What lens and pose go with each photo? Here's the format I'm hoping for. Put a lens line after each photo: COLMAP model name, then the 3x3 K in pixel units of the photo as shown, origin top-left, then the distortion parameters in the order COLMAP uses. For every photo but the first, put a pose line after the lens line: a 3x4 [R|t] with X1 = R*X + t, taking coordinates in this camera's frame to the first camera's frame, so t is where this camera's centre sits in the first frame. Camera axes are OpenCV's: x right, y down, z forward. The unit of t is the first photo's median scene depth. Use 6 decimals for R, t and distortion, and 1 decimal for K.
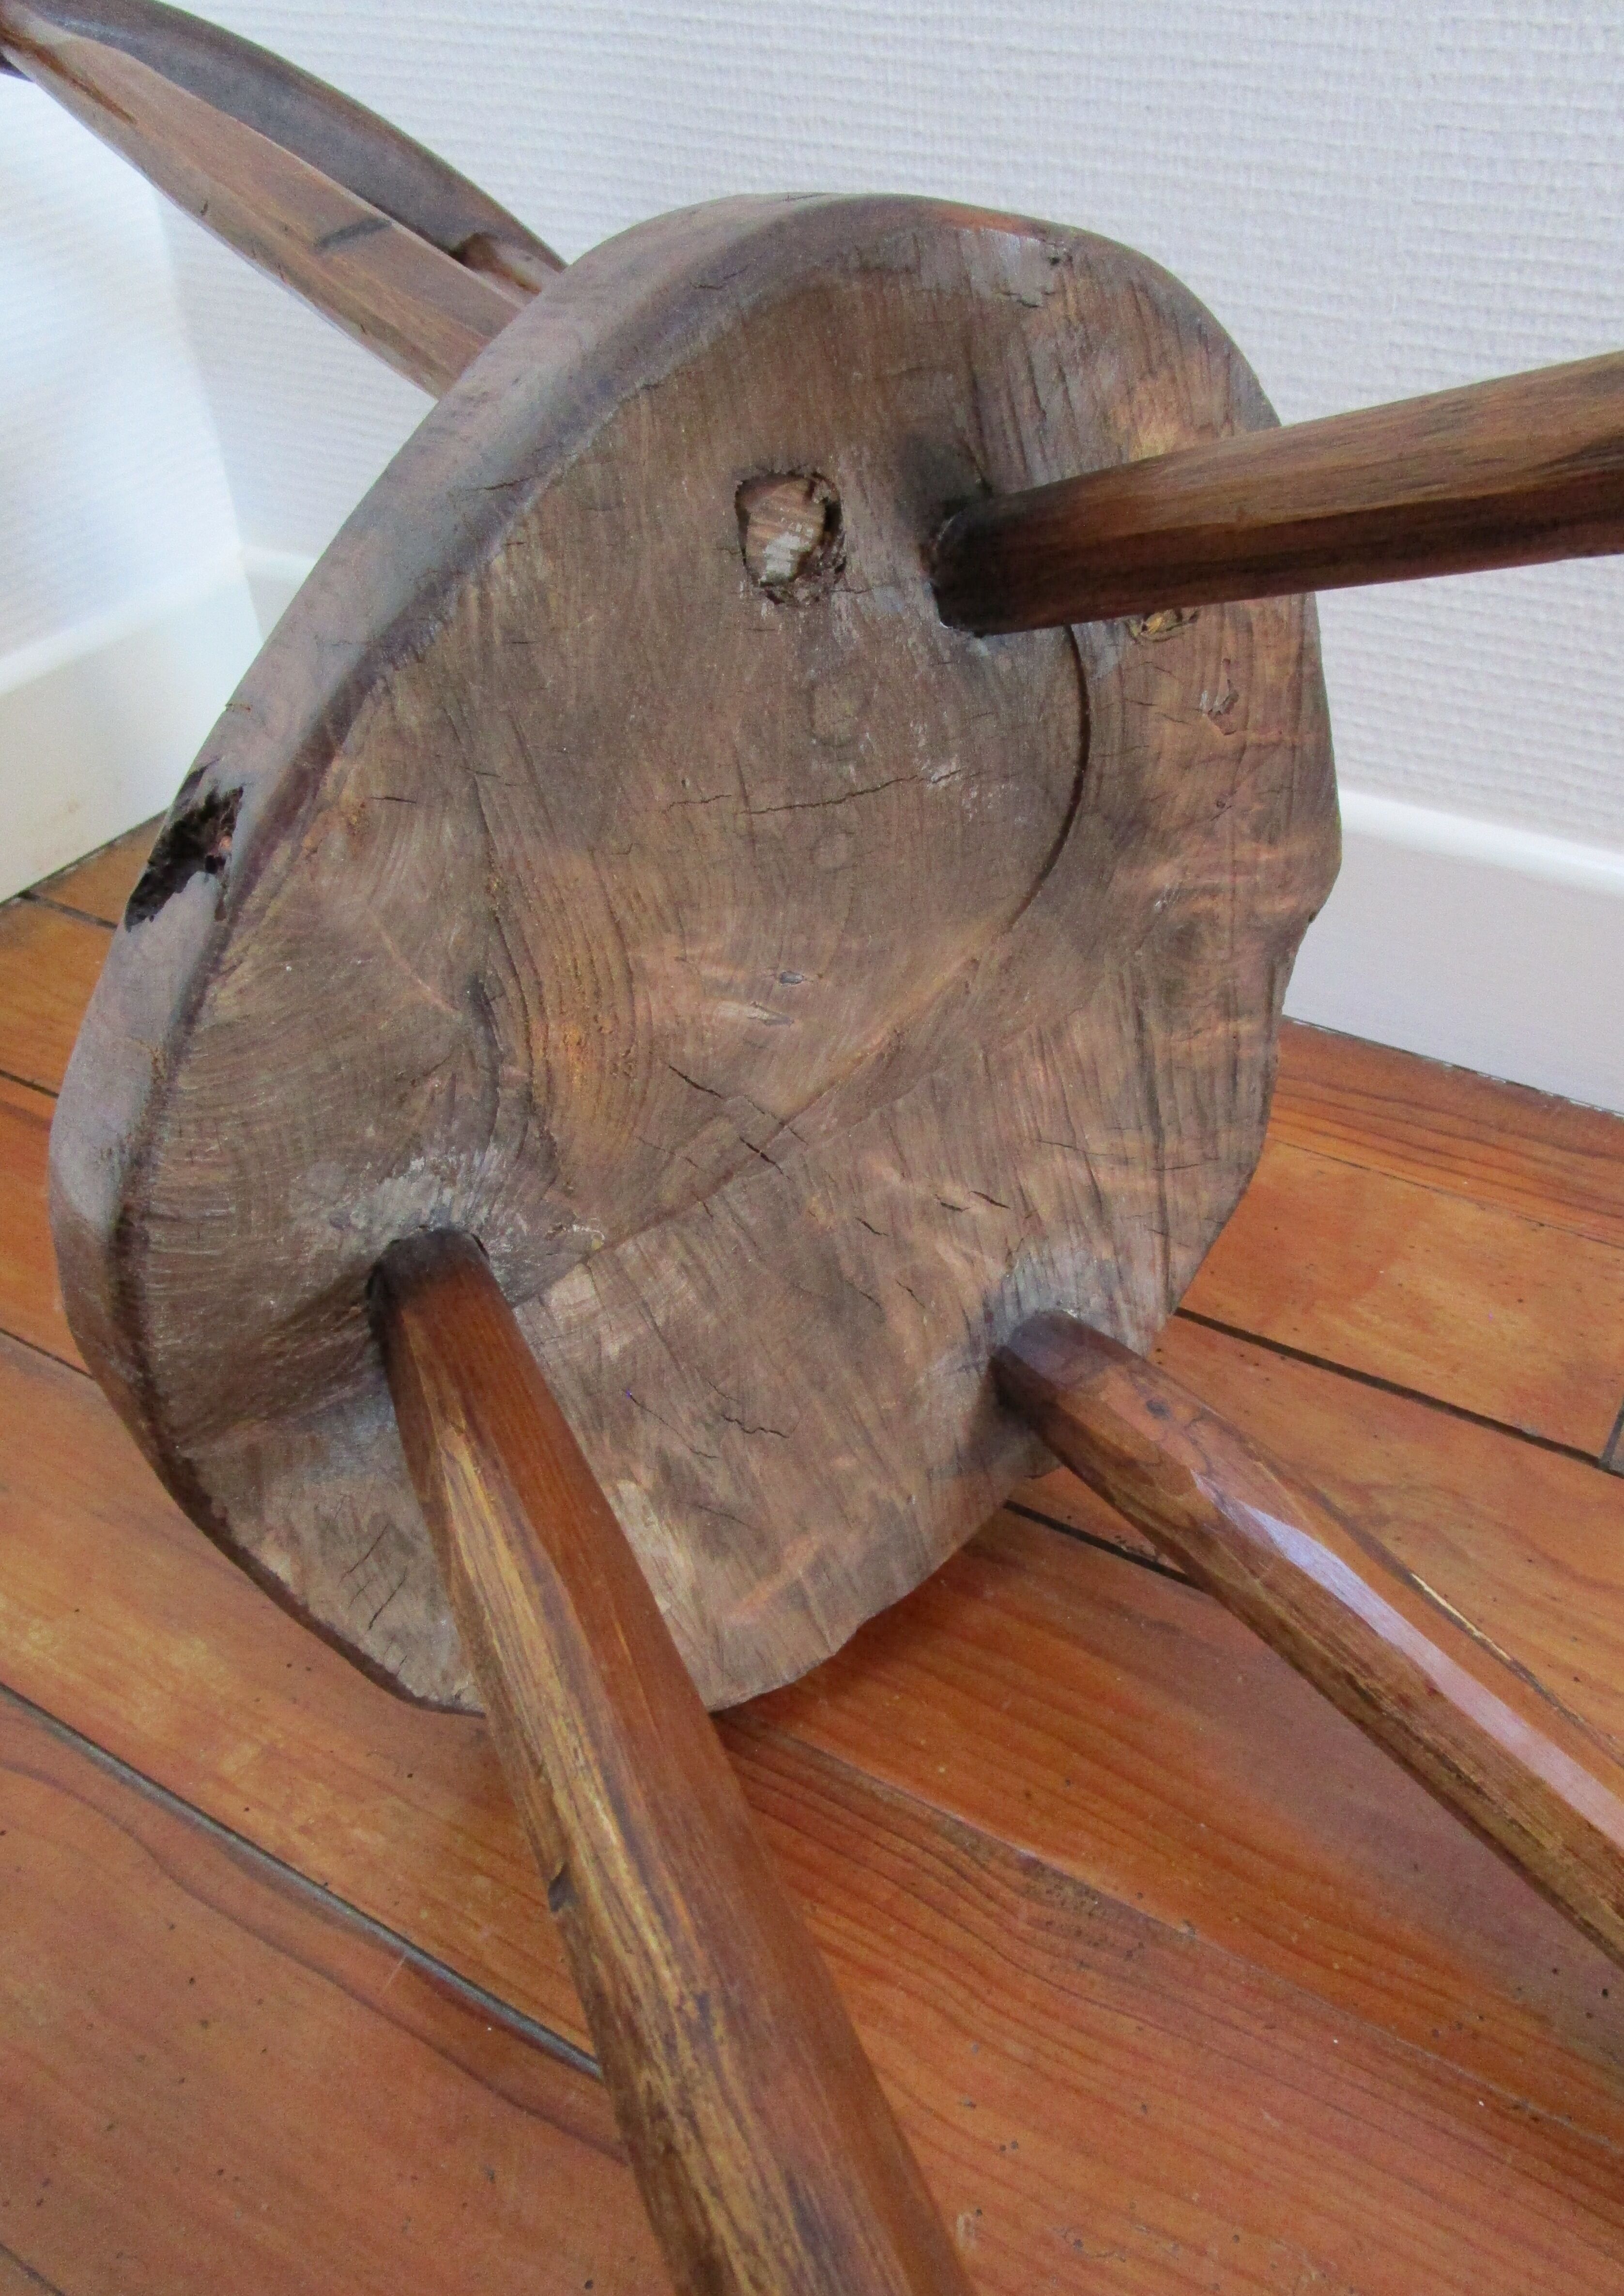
lens RADIAL K [[1798.0, 0, 817.8], [0, 1798.0, 1237.2], [0, 0, 1]] dist [-0.017241, -0.005472]
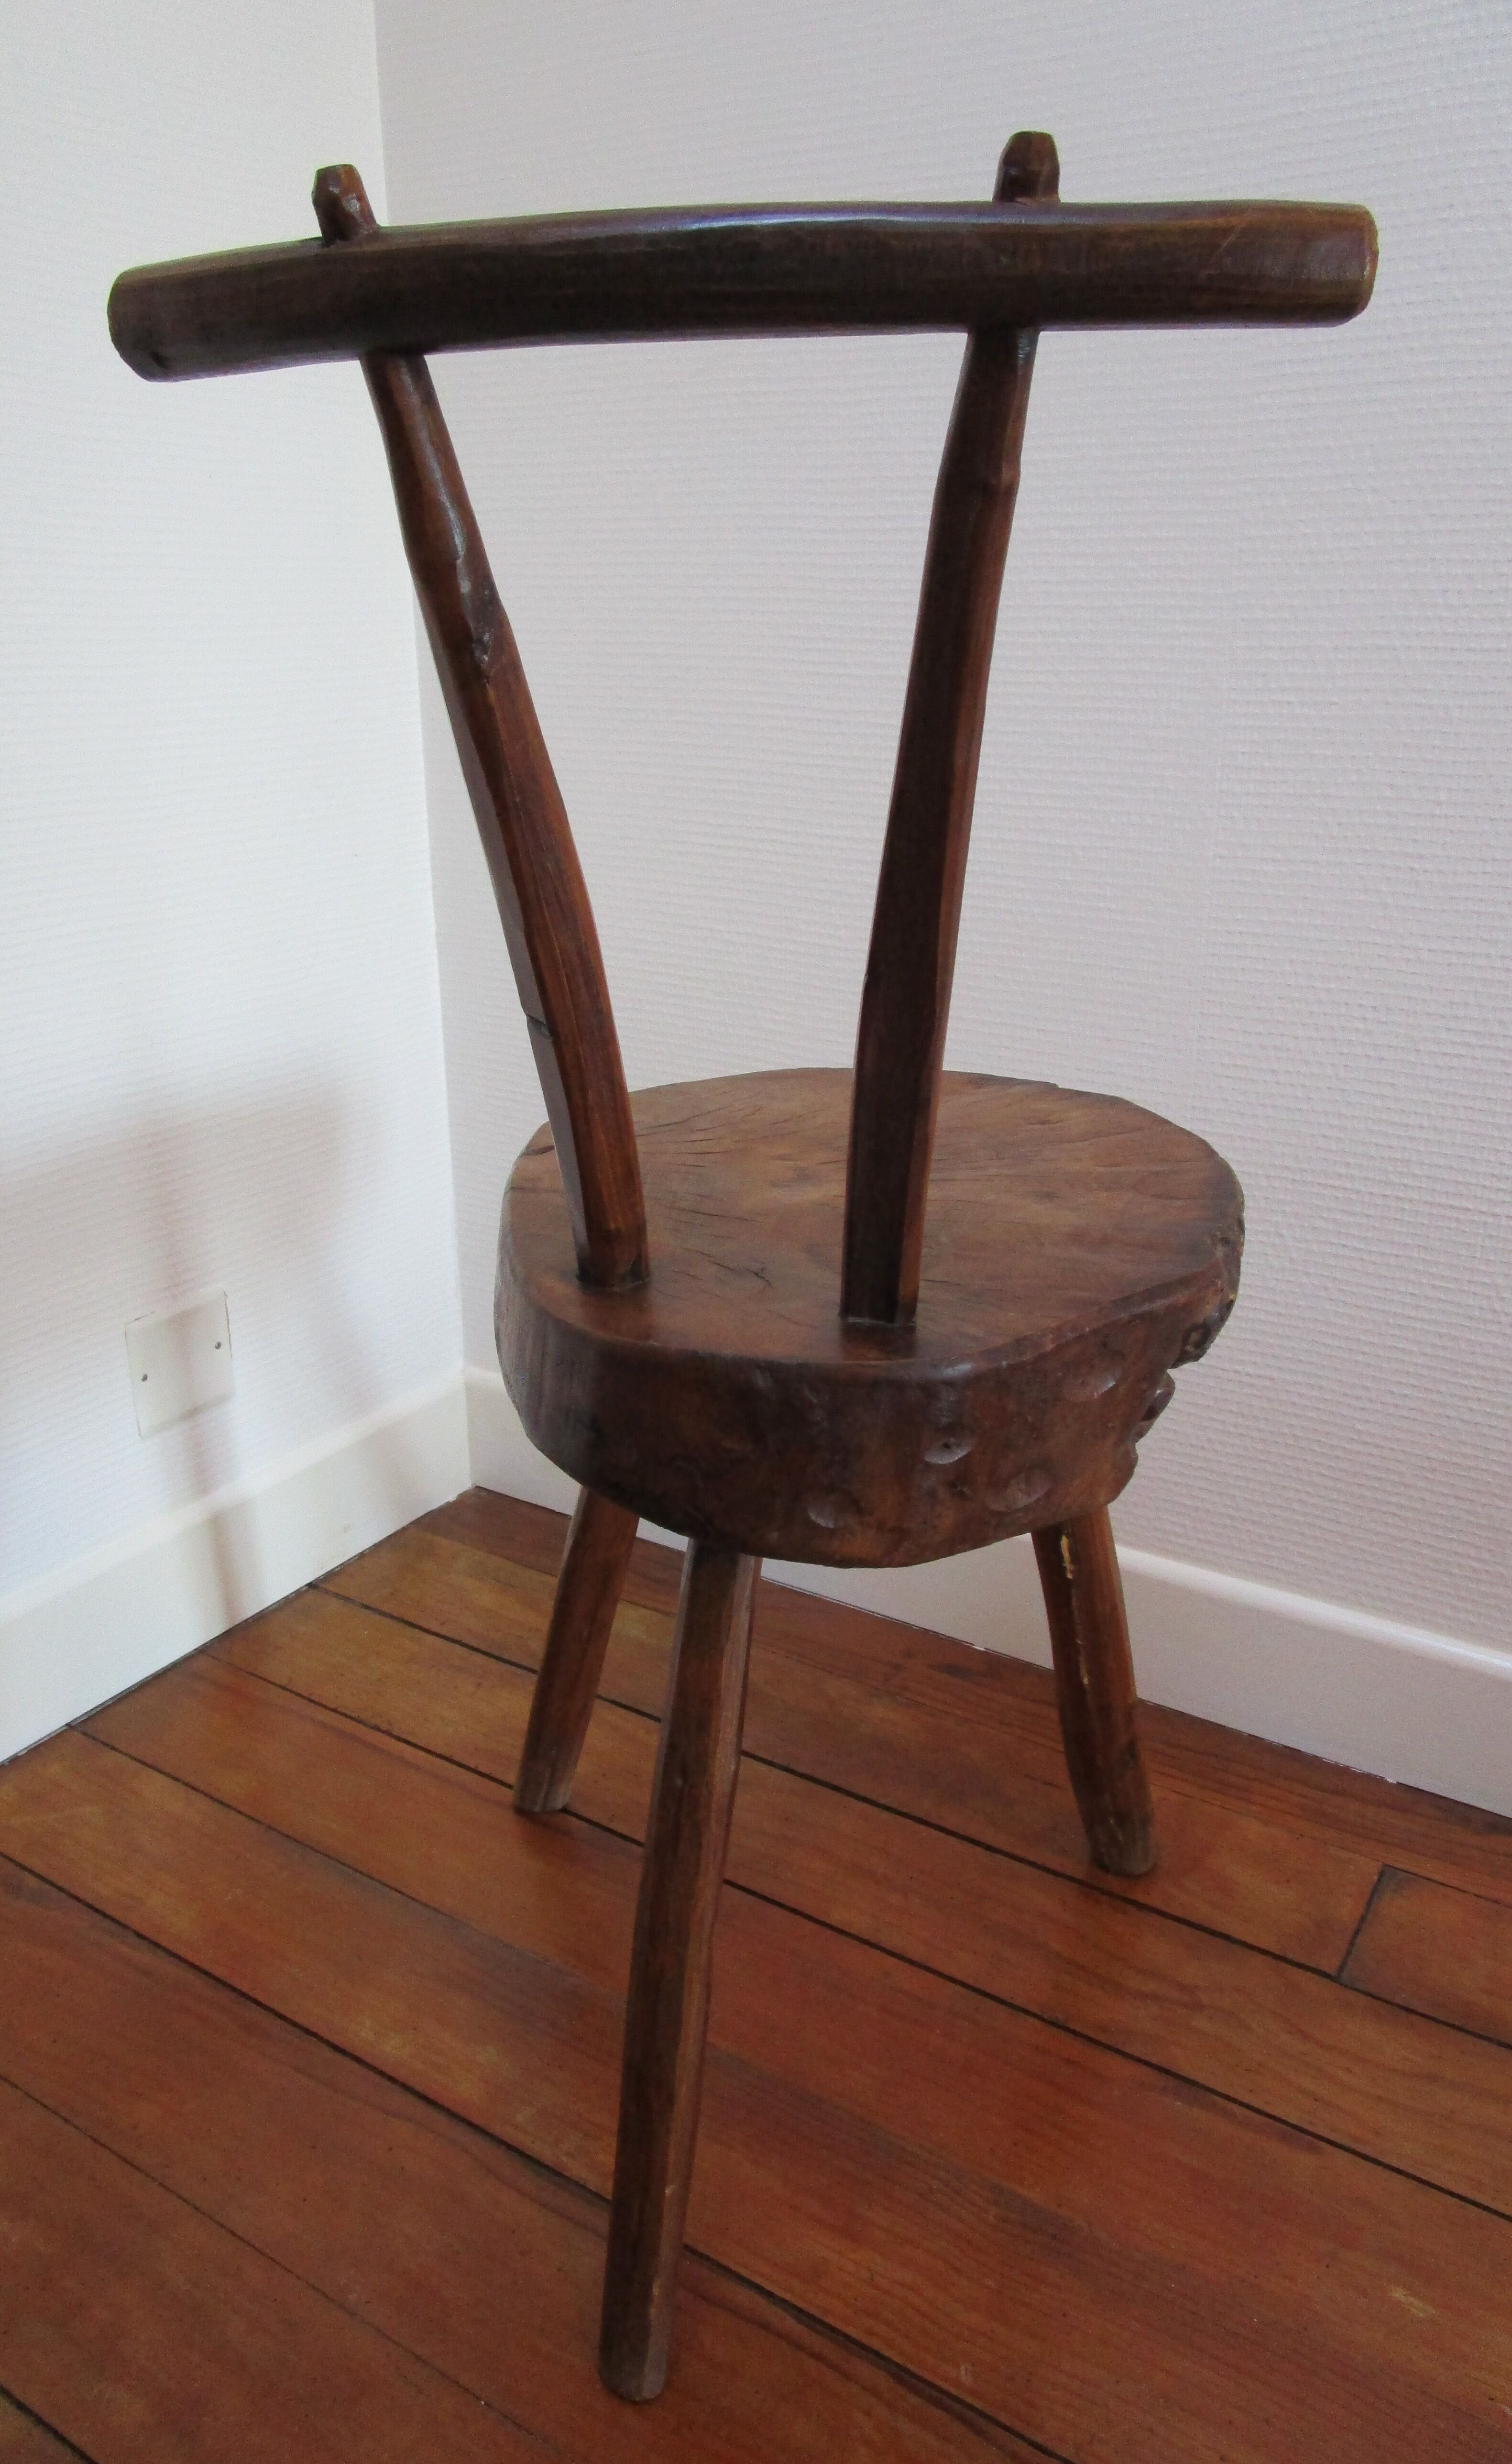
lens RADIAL K [[1772.0, 0, 717.8], [0, 1772.0, 1220.3], [0, 0, 1]] dist [-0.030393, 0.007106]
pose [[0.999159, 0.036672, -0.018355, -0.122480], [-0.040903, 0.923431, -0.381578, 0.119193], [0.002956, 0.382008, 0.924154, -0.741938]]
